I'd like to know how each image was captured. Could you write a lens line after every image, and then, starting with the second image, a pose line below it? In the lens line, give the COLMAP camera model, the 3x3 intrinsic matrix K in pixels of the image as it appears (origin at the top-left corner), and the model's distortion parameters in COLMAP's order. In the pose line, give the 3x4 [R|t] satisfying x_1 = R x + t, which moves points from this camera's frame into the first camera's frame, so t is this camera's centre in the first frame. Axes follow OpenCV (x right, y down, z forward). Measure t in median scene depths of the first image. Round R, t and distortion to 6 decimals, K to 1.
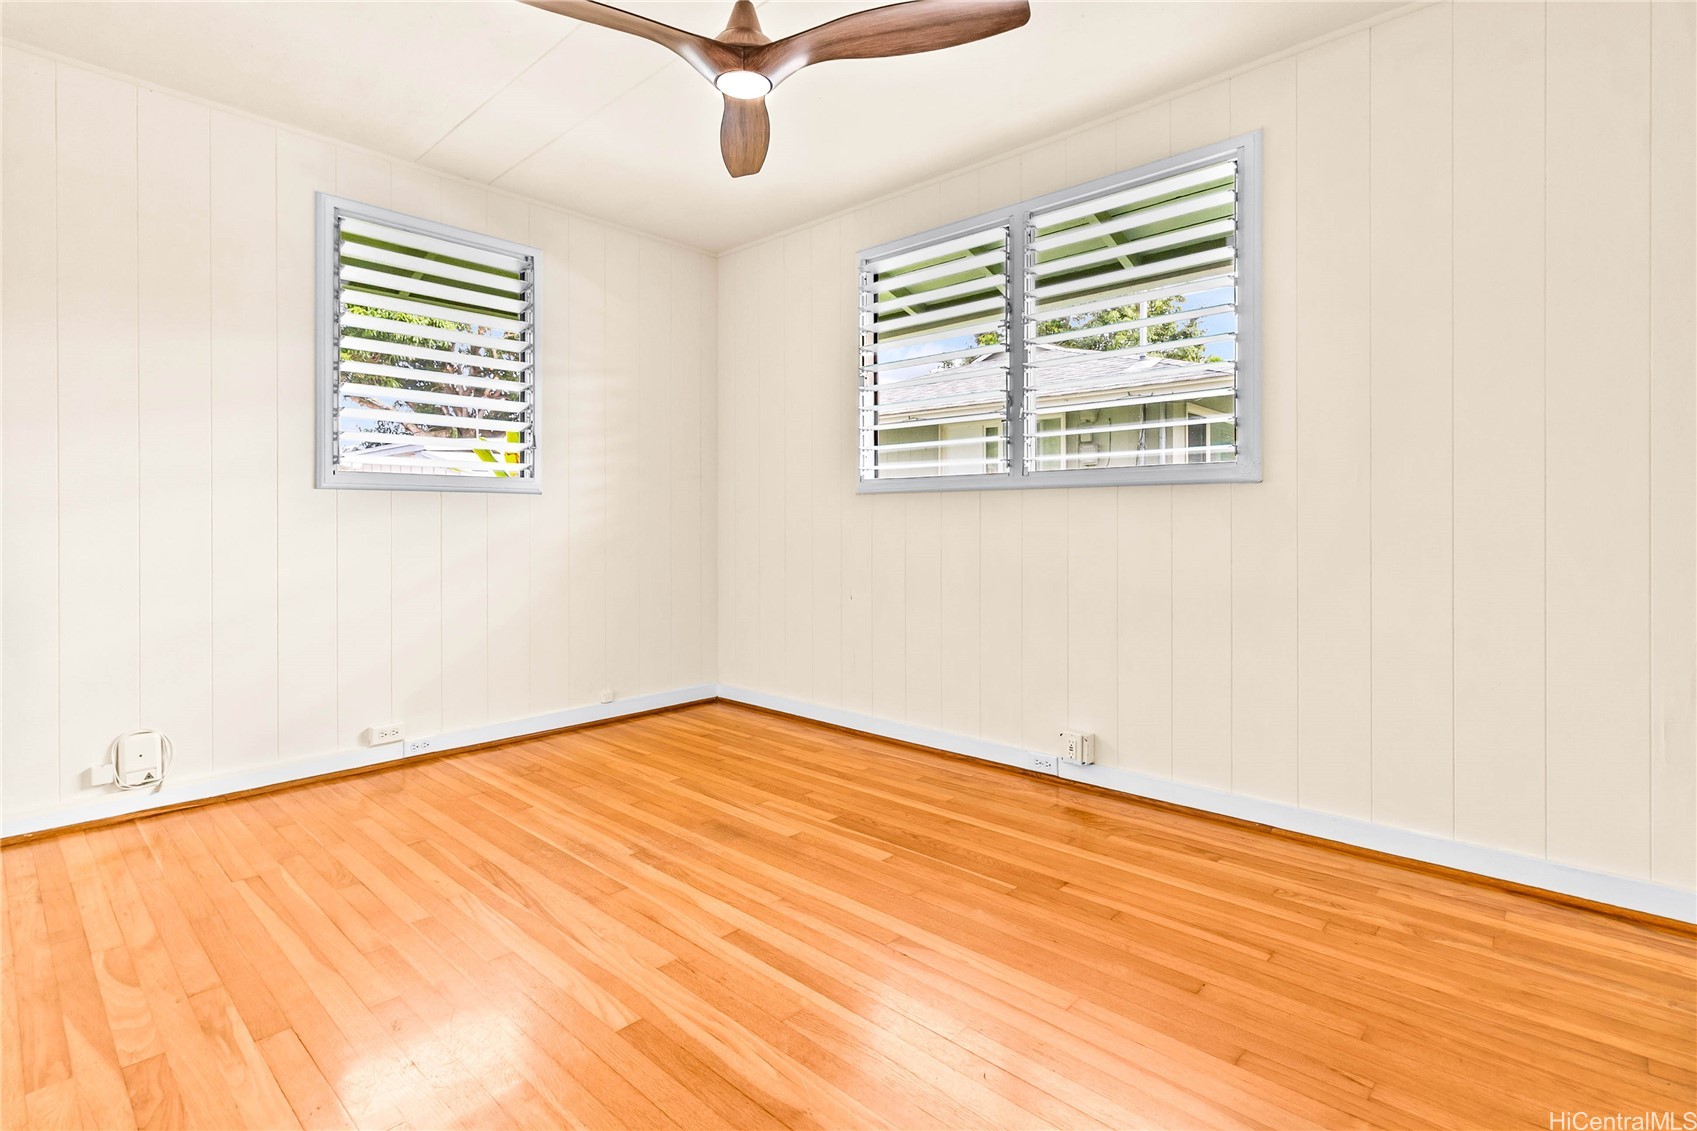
lens RADIAL K [[833.0, 0, 846.2], [0, 833.0, 527.5], [0, 0, 1]] dist [-0.000215, -0.000029]
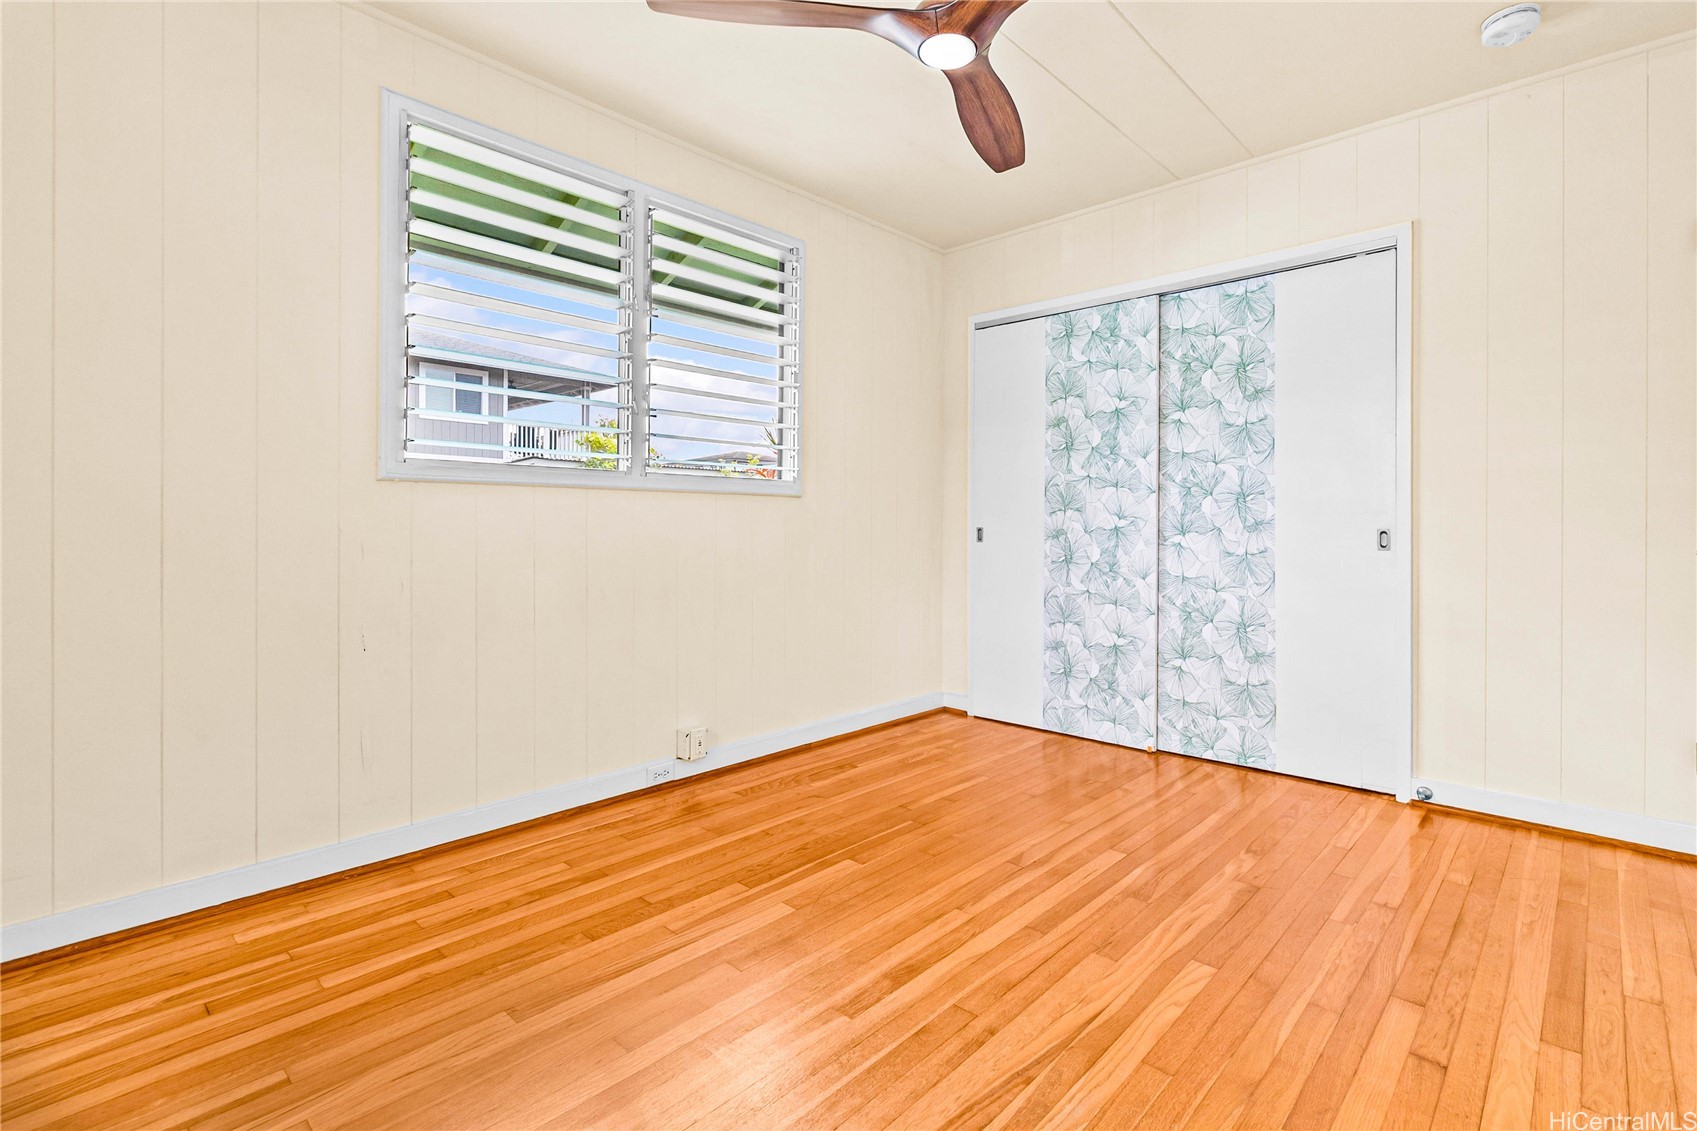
lens RADIAL K [[796.2, 0, 833.6], [0, 796.2, 532.9], [0, 0, 1]] dist [0.001621, 0.000255]
pose [[0.004567, -0.009065, 0.999948, -0.918714], [0.003399, 0.999953, 0.009049, -0.020312], [-0.999984, 0.003357, 0.004597, 1.003840]]
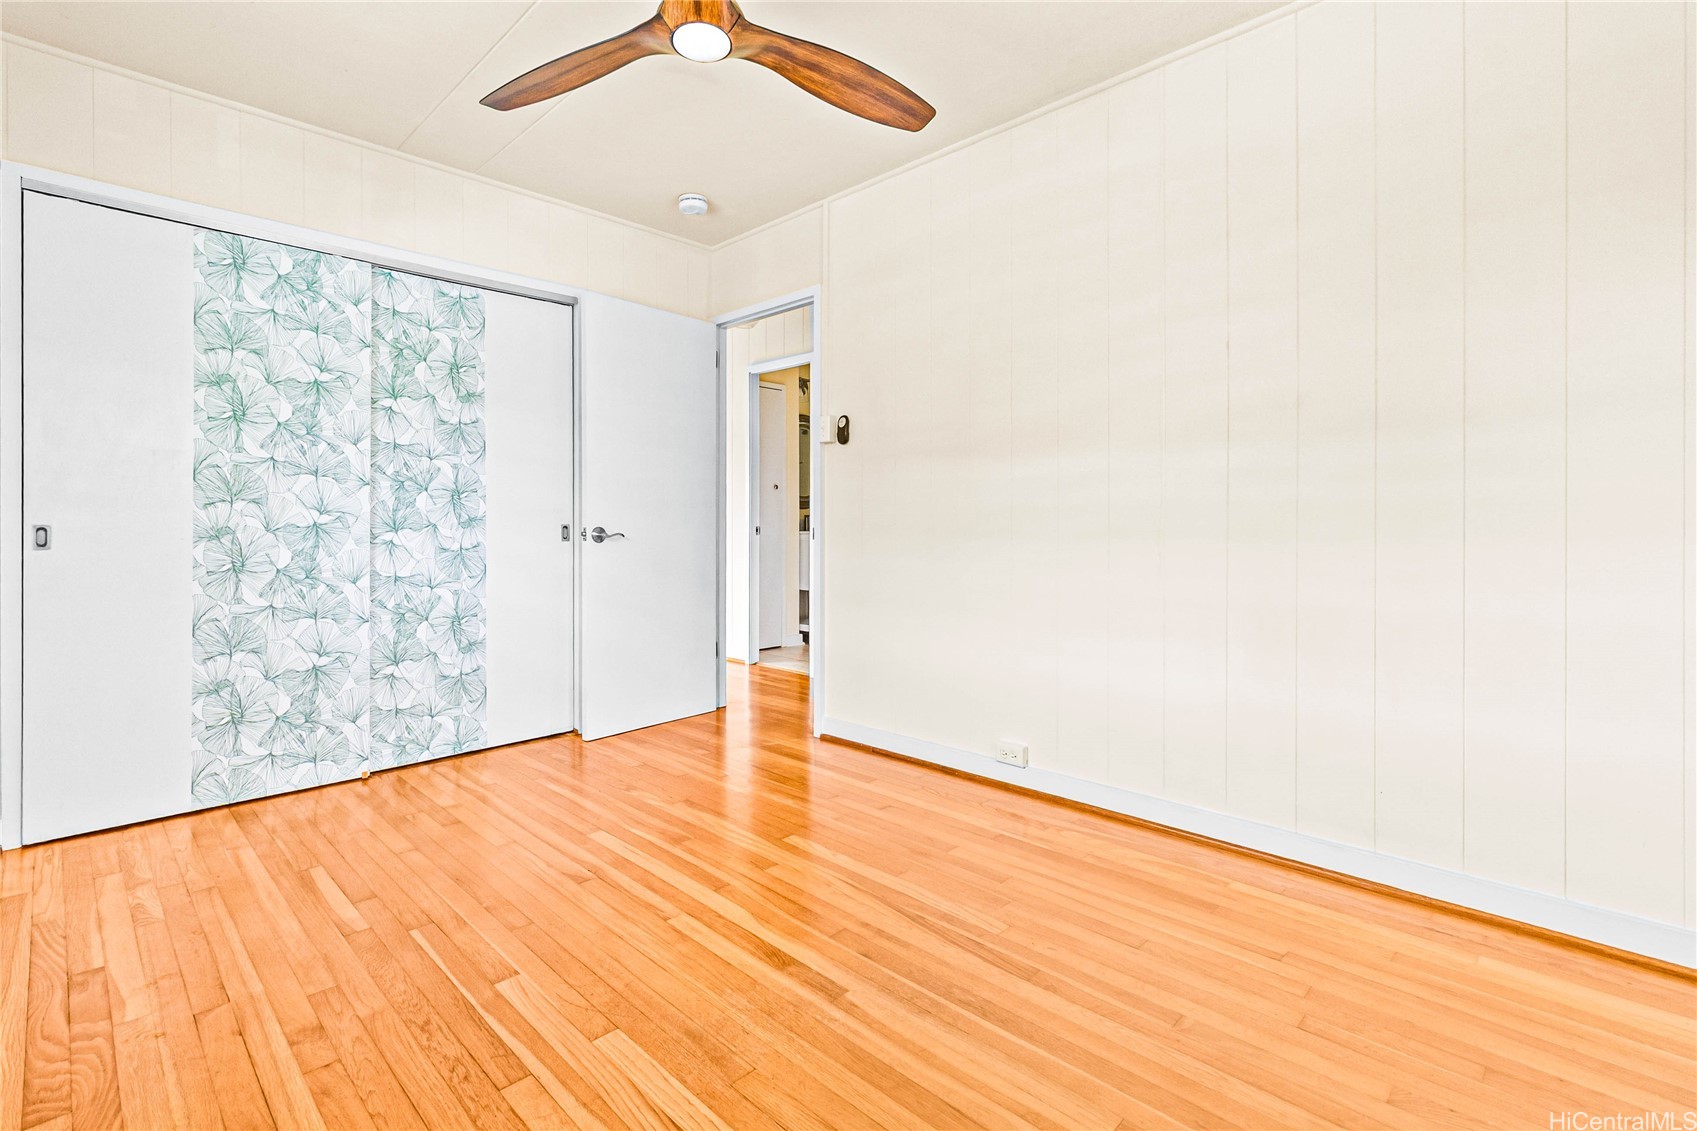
lens RADIAL K [[779.2, 0, 852.3], [0, 779.2, 529.0], [0, 0, 1]] dist [0.000925, 0.000212]
pose [[-0.999888, -0.000283, 0.014966, -0.271655], [-0.000058, 0.999887, 0.015029, -0.026028], [-0.014968, 0.015026, -0.999775, 1.674432]]
